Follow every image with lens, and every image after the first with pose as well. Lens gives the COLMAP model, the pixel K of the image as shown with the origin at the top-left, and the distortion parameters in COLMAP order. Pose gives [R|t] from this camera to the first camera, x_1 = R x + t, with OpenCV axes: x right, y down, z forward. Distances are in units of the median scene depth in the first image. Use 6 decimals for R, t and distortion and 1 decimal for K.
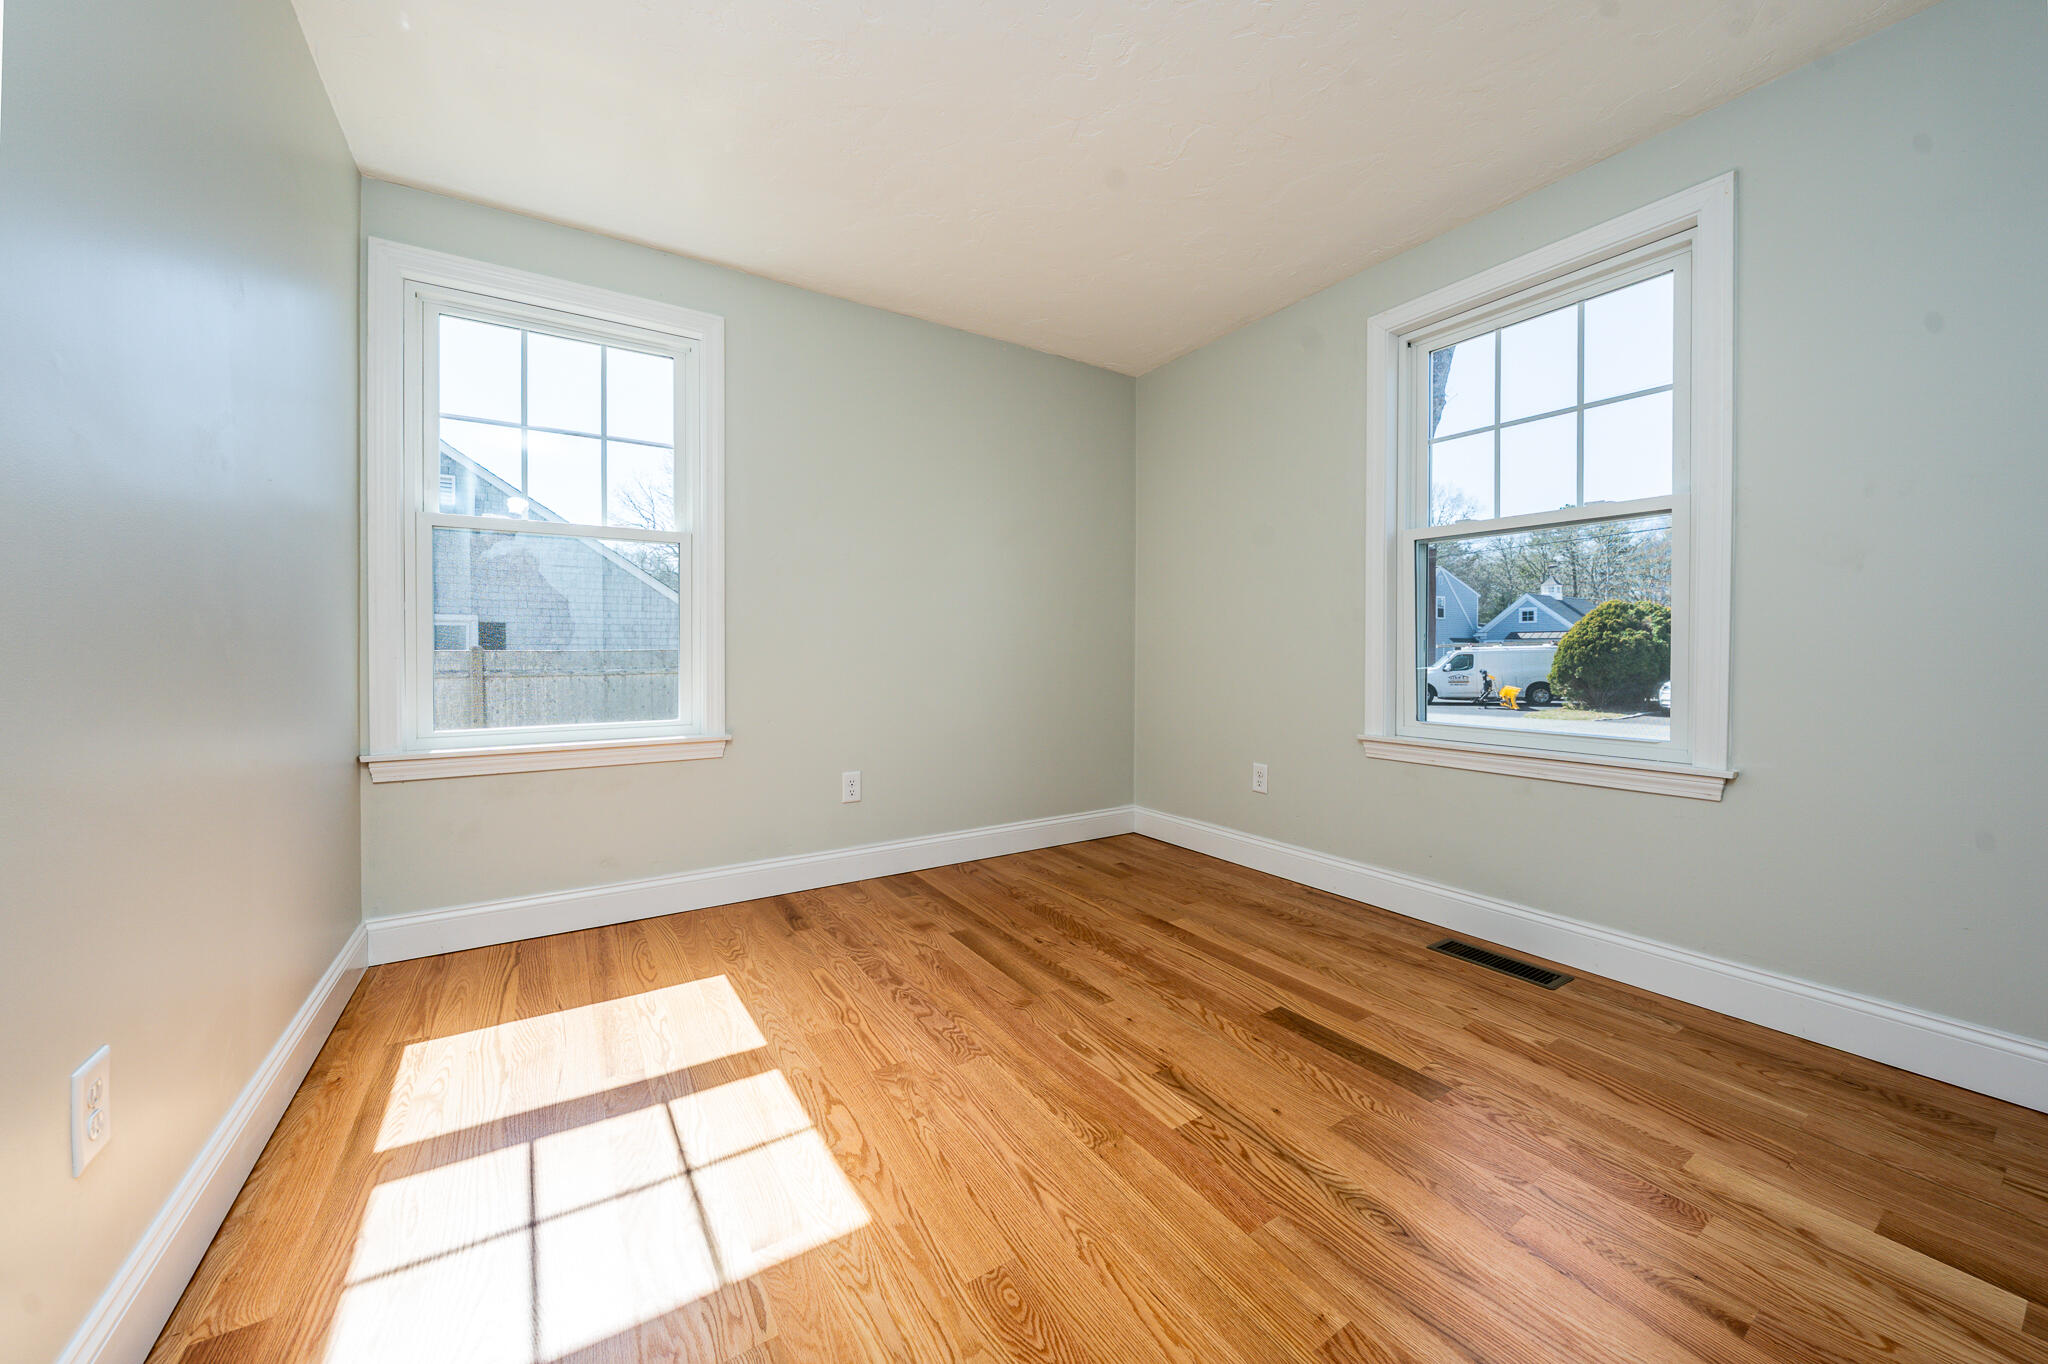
lens RADIAL K [[752.5, 0, 1015.5], [0, 752.5, 671.5], [0, 0, 1]] dist [-0.002172, 0.000058]
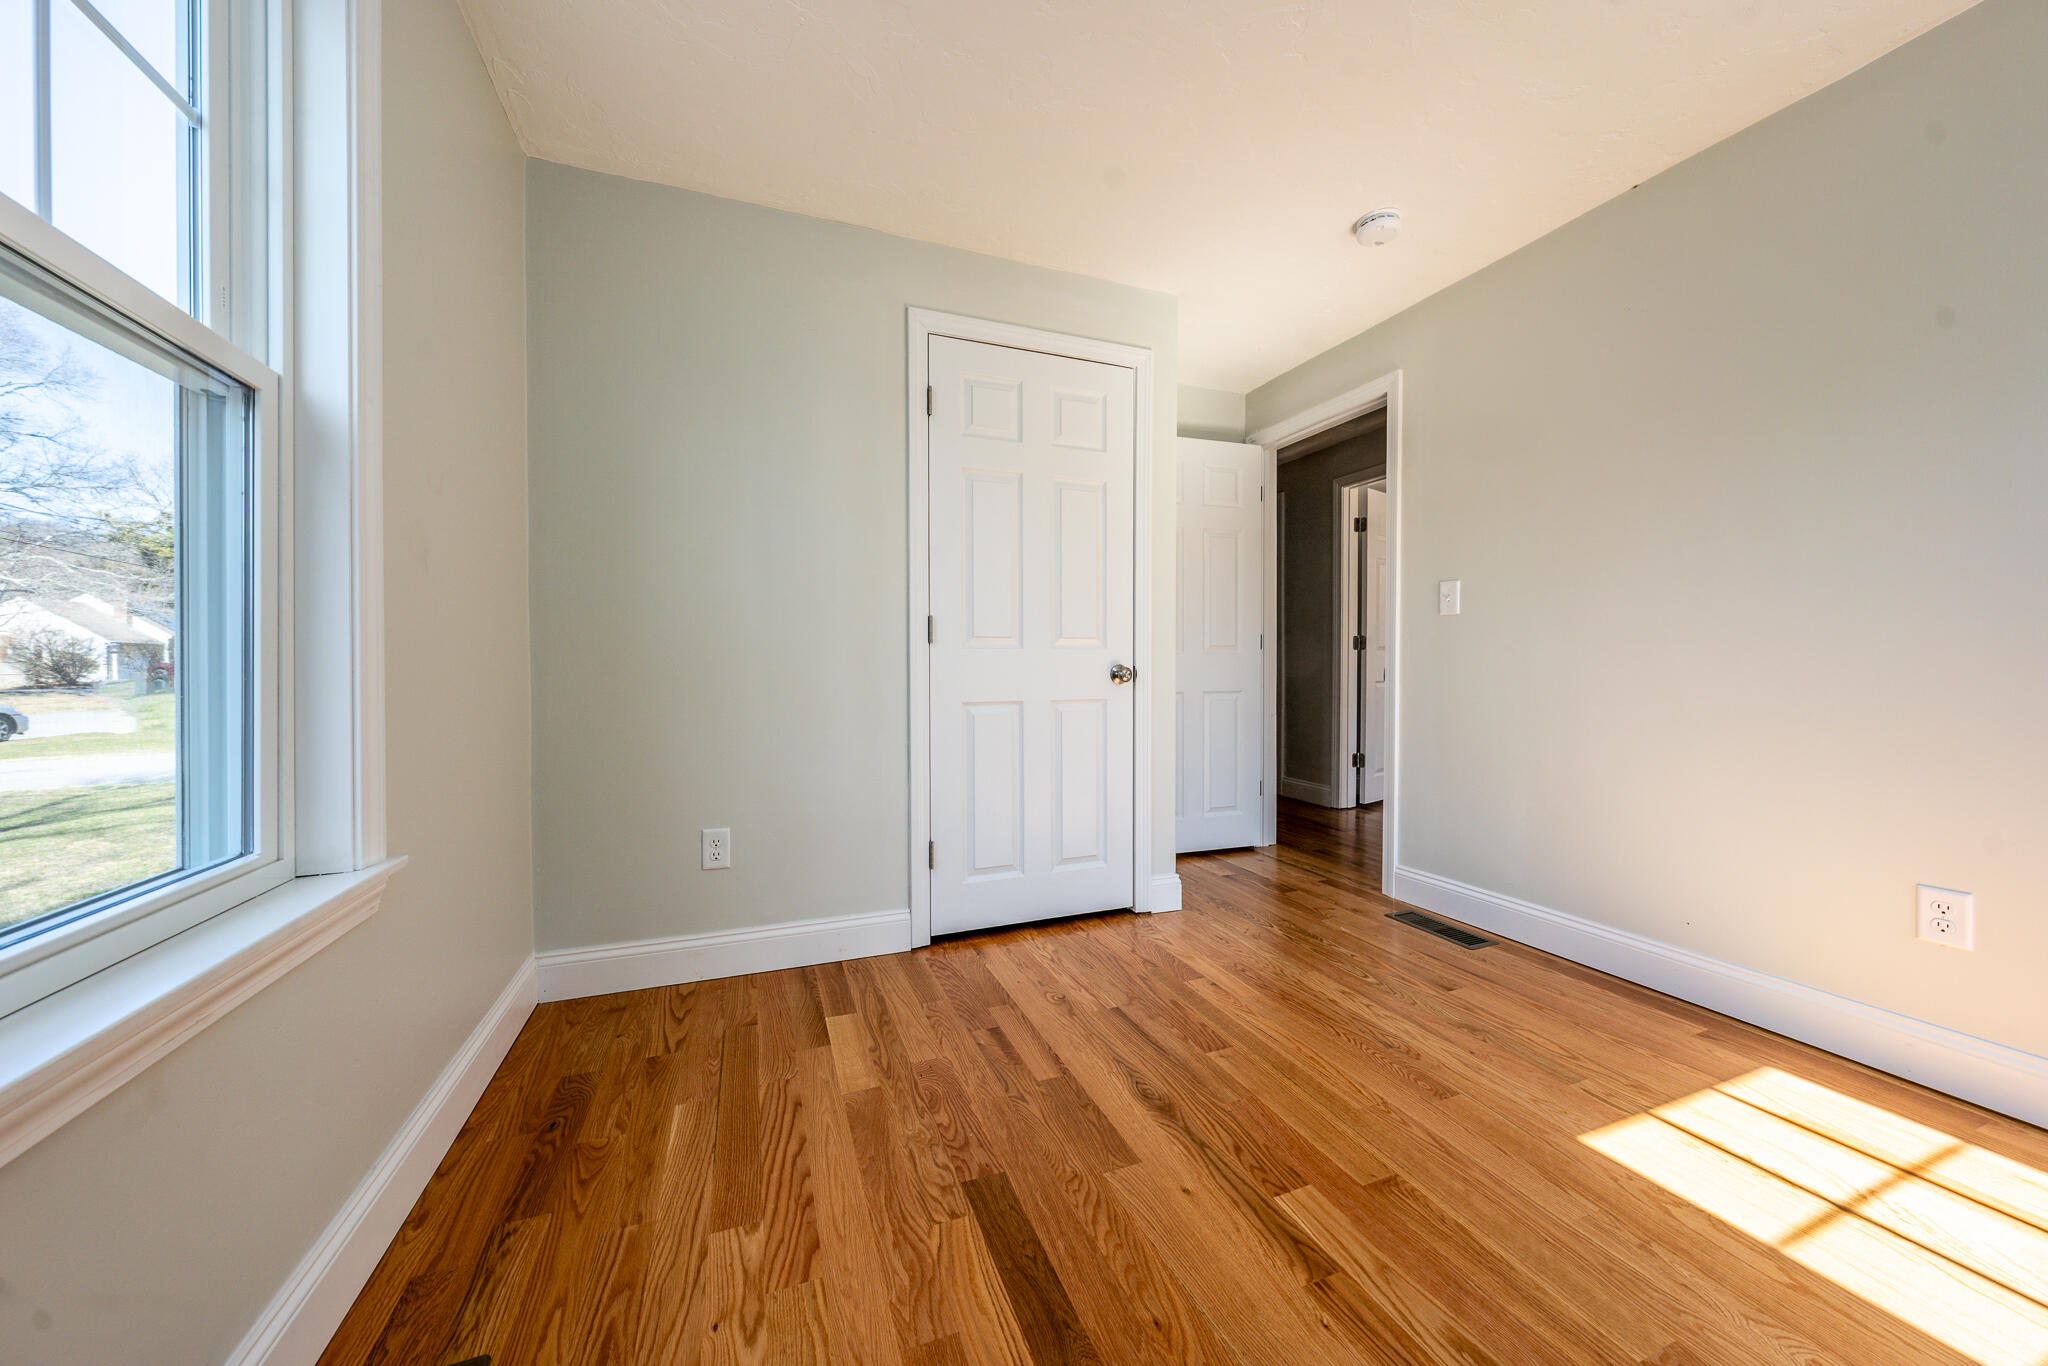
lens RADIAL K [[708.3, 0, 1025.8], [0, 708.3, 662.9], [0, 0, 1]] dist [-0.006508, 0.000143]
pose [[-0.980840, 0.004286, 0.194766, 0.370269], [0.008602, 0.999736, 0.021321, -0.053605], [-0.194623, 0.022588, -0.980618, 1.854360]]
